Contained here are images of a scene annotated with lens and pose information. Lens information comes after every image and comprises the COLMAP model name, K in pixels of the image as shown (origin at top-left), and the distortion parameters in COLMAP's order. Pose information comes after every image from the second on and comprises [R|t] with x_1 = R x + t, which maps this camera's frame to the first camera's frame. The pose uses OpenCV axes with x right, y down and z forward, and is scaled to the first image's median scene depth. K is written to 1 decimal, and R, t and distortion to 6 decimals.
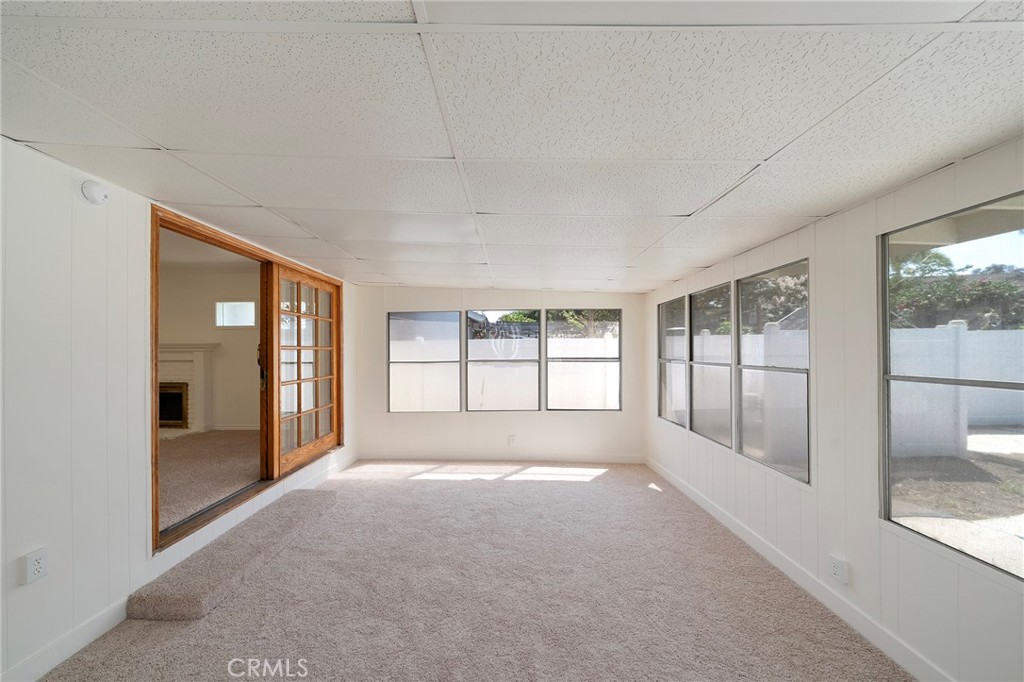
lens RADIAL K [[357.4, 0, 512.0], [0, 357.4, 341.0], [0, 0, 1]] dist [0.000197, 0.000069]
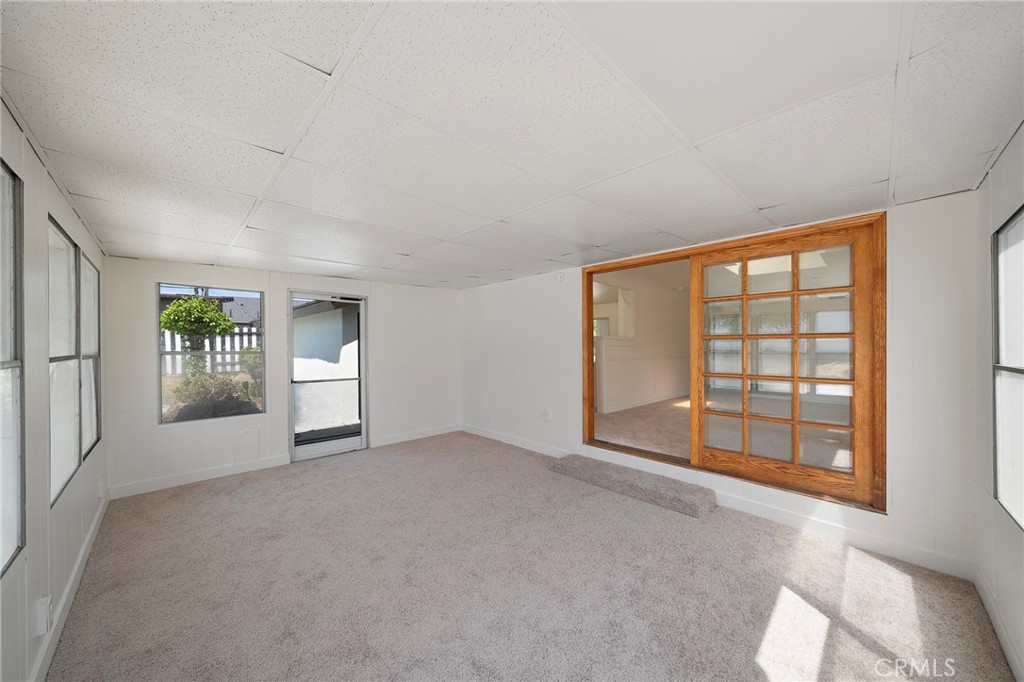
lens RADIAL K [[357.4, 0, 512.0], [0, 357.4, 341.0], [0, 0, 1]] dist [0.000197, 0.000069]
pose [[-0.713992, -0.004223, -0.700141, 0.347469], [0.022914, 0.999305, -0.029395, 0.036588], [0.699779, -0.037030, -0.713399, 1.083632]]
